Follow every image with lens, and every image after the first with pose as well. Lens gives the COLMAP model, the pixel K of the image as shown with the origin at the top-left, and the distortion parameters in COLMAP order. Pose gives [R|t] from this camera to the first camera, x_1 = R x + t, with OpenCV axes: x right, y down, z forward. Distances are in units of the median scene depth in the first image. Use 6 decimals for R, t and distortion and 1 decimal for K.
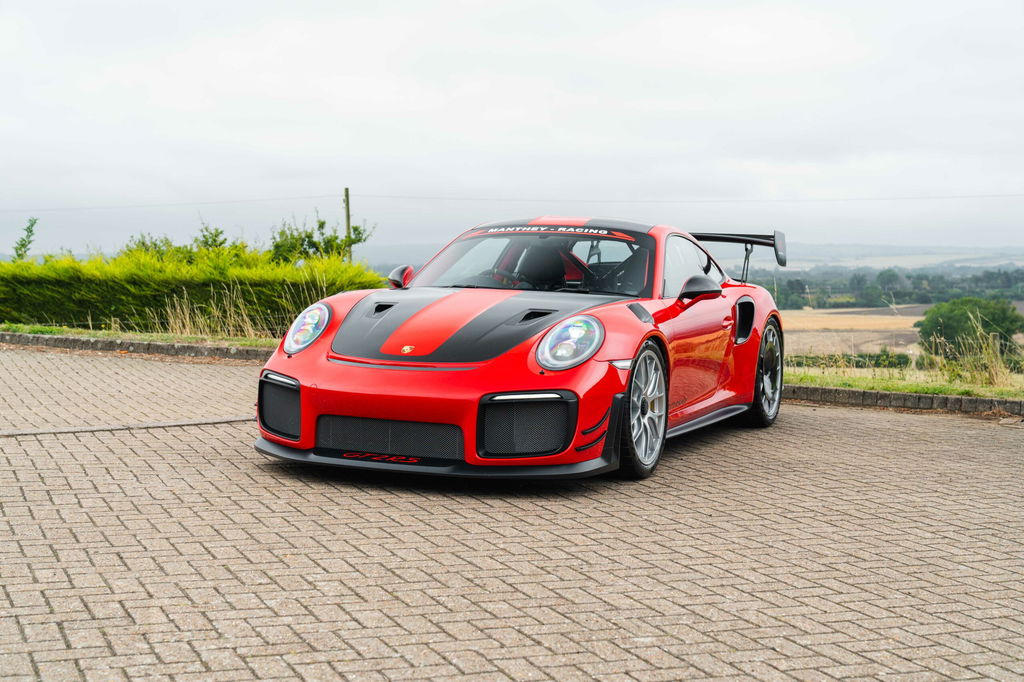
lens RADIAL K [[1497.6, 0, 507.6], [0, 1497.6, 340.9], [0, 0, 1]] dist [-0.004300, 0.000000]
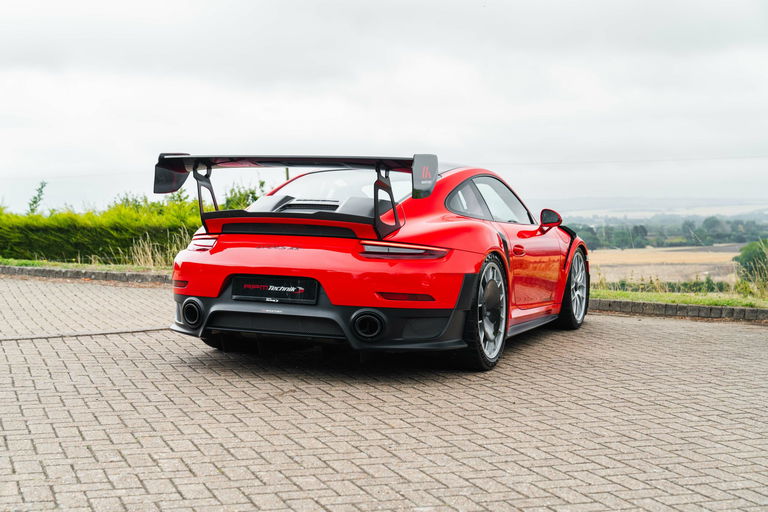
lens RADIAL K [[1123.2, 0, 388.2], [0, 1123.2, 254.3], [0, 0, 1]] dist [-0.004300, 0.000000]
pose [[0.999167, -0.009957, -0.039574, 0.068650], [0.009140, 0.999742, -0.020774, 0.014557], [0.039771, 0.020395, 0.999001, 0.090543]]
